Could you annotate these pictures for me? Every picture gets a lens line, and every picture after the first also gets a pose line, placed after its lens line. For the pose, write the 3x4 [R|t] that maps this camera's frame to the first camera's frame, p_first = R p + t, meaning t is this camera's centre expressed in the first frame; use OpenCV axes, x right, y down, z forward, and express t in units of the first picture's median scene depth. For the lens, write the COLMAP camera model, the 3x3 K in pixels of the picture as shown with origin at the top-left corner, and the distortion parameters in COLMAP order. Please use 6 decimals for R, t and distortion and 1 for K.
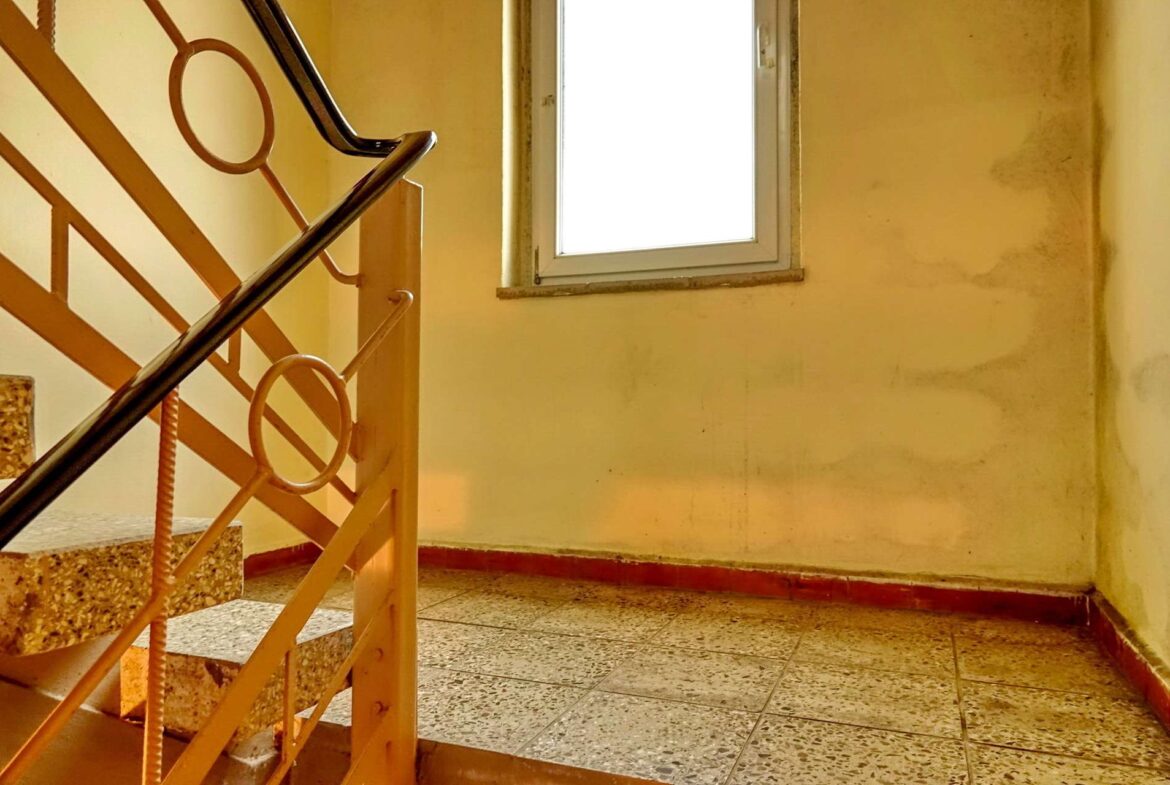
lens RADIAL K [[827.7, 0, 583.3], [0, 827.7, 389.5], [0, 0, 1]] dist [0.003886, 0.000880]
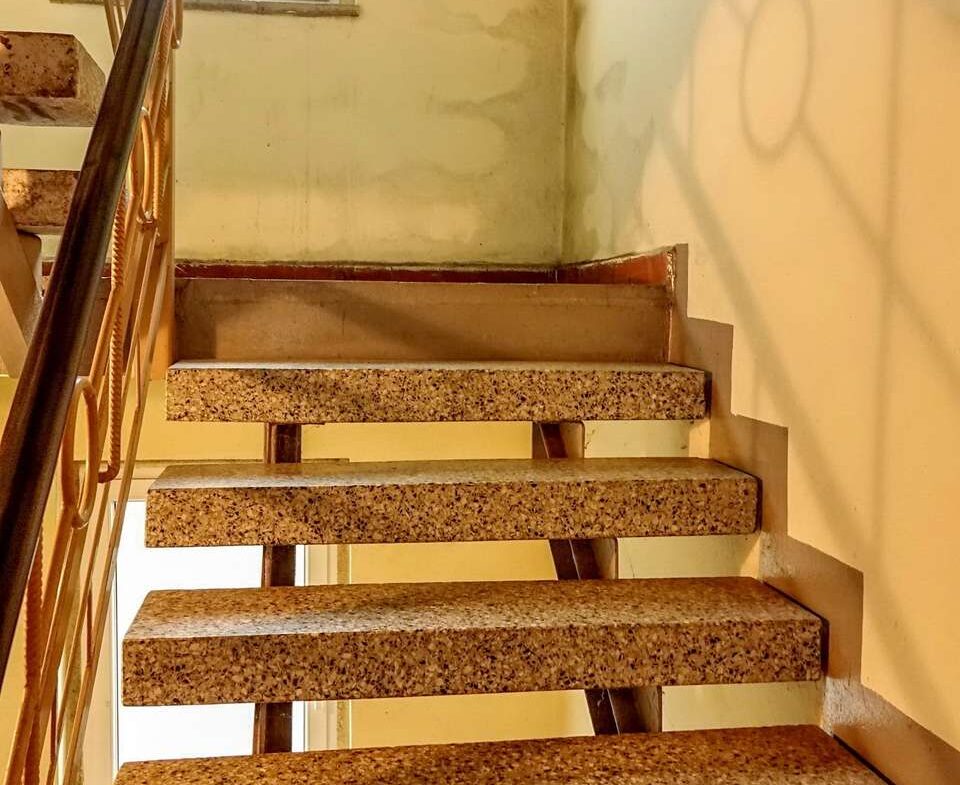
lens RADIAL K [[1148.3, 0, 479.7], [0, 1148.3, 393.5], [0, 0, 1]] dist [0.030000, 0.000000]
pose [[0.856990, -0.023704, 0.514787, -0.464788], [-0.023413, 0.996119, 0.084845, 0.272480], [-0.514800, -0.084764, 0.853109, -0.554555]]
